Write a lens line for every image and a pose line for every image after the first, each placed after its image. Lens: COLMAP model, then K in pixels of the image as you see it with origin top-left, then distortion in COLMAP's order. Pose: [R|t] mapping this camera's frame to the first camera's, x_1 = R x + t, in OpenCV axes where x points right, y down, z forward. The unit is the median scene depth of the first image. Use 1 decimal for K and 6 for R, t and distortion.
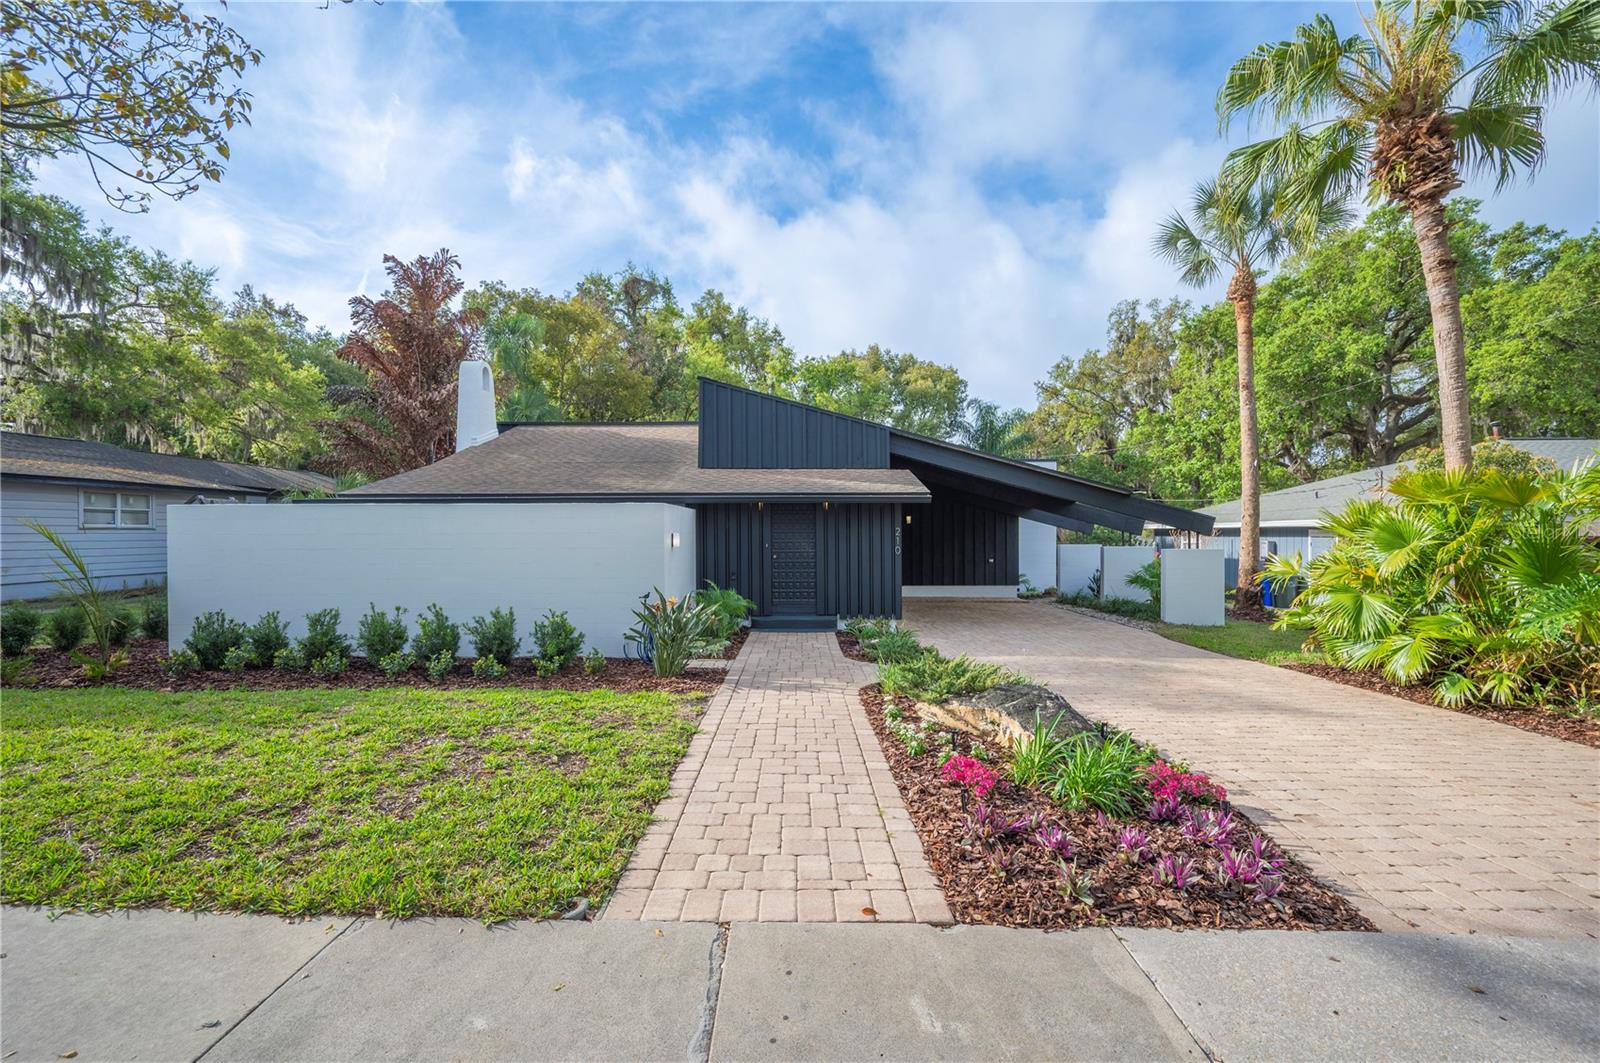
lens RADIAL K [[652.6, 0, 795.7], [0, 652.6, 531.9], [0, 0, 1]] dist [-0.001337, -0.000406]
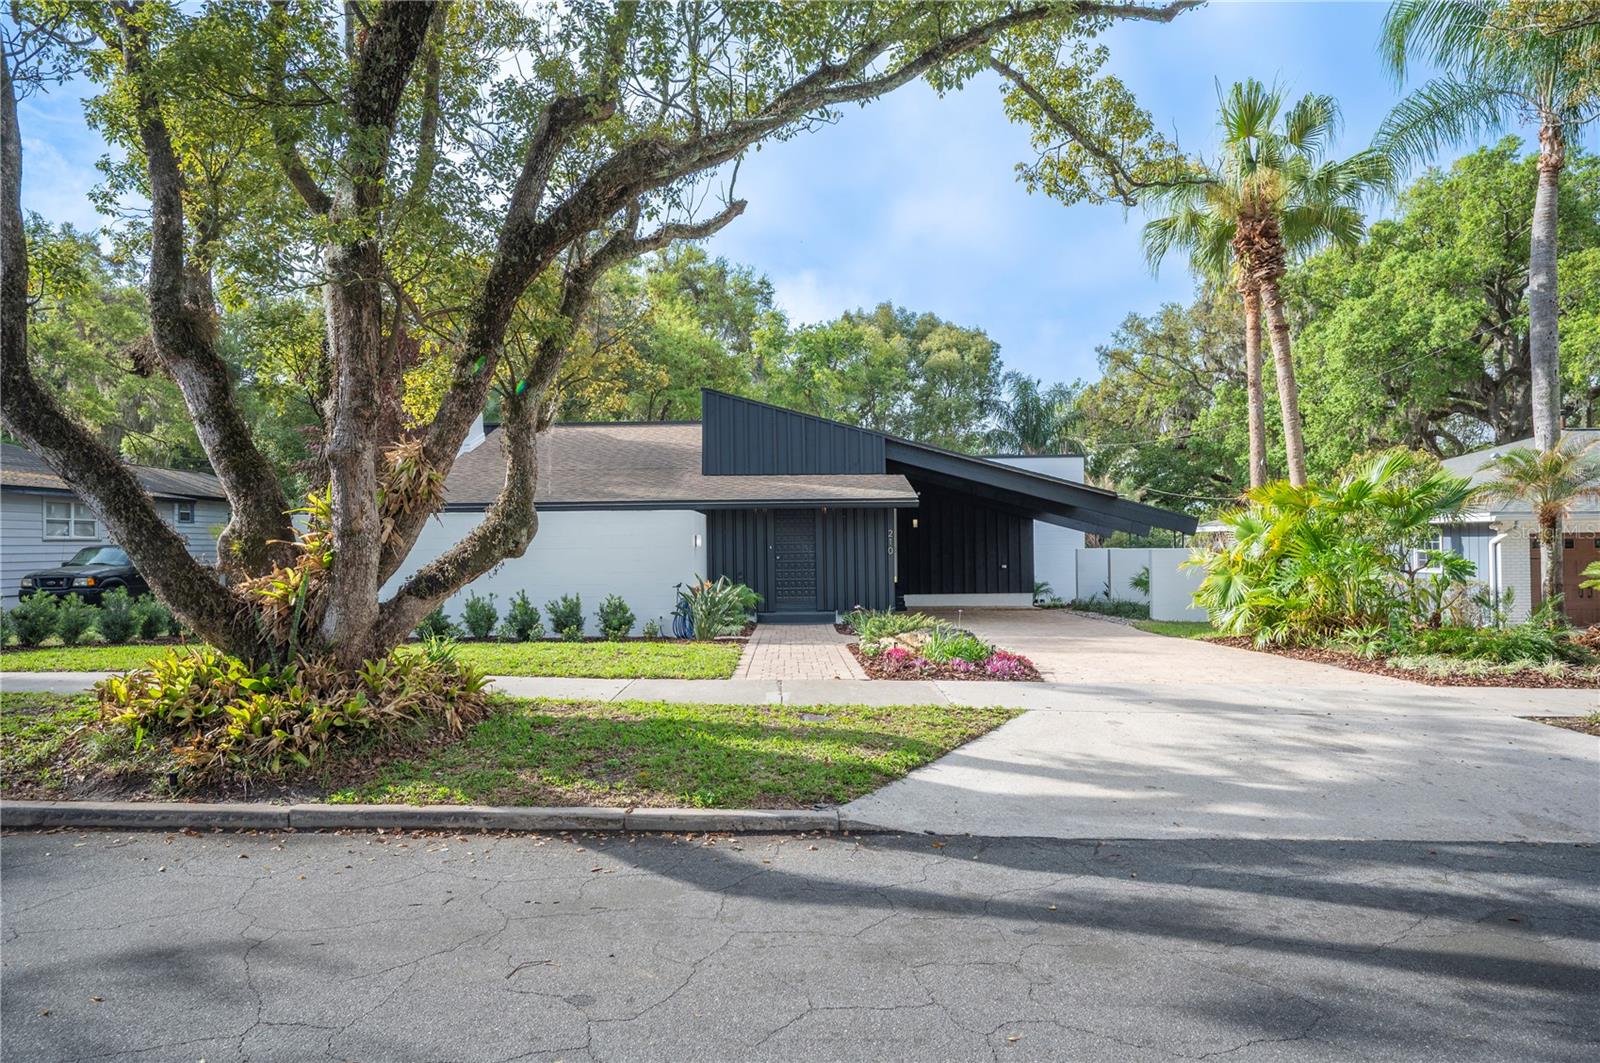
lens RADIAL K [[979.1, 0, 796.7], [0, 979.1, 524.4], [0, 0, 1]] dist [0.005668, -0.002141]
pose [[0.999895, -0.009048, 0.011325, -0.011155], [0.009284, 0.999736, -0.021019, 0.010285], [-0.011132, 0.021122, 0.999715, -0.381783]]
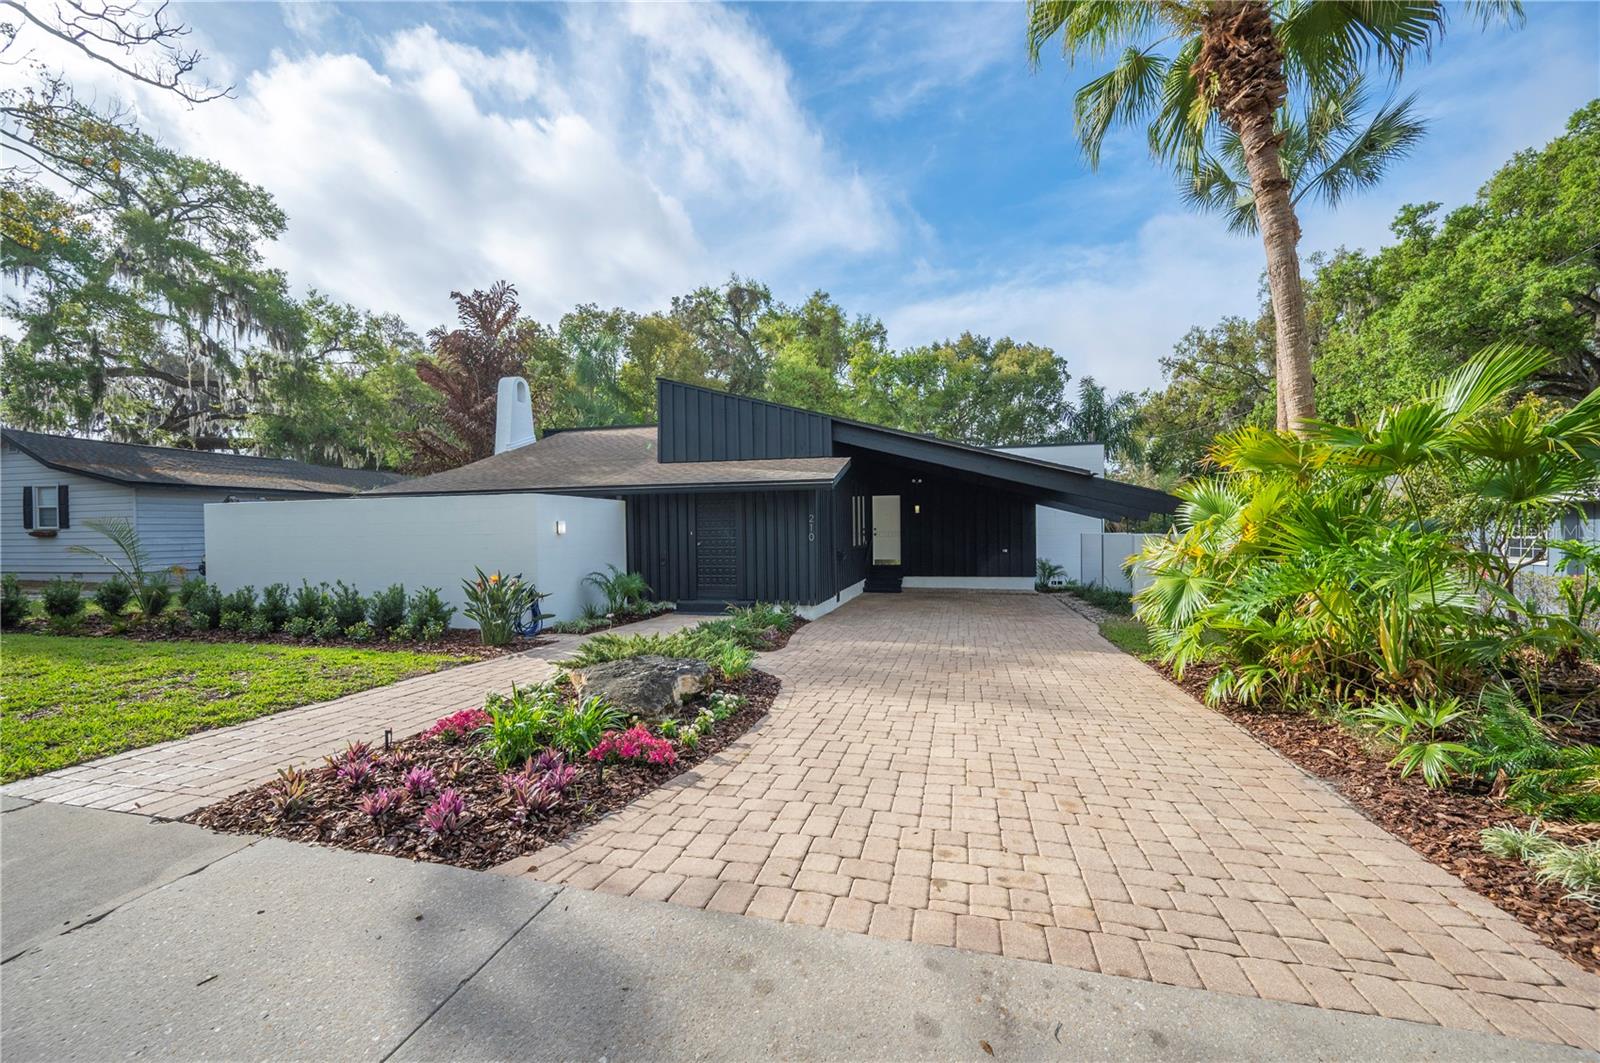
lens RADIAL K [[642.9, 0, 802.2], [0, 642.9, 535.0], [0, 0, 1]] dist [-0.000799, -0.000281]
pose [[0.971172, -0.007739, -0.238256, 0.227837], [0.010157, 0.999909, 0.008921, 0.009661], [0.238165, -0.011083, 0.971161, 0.017024]]
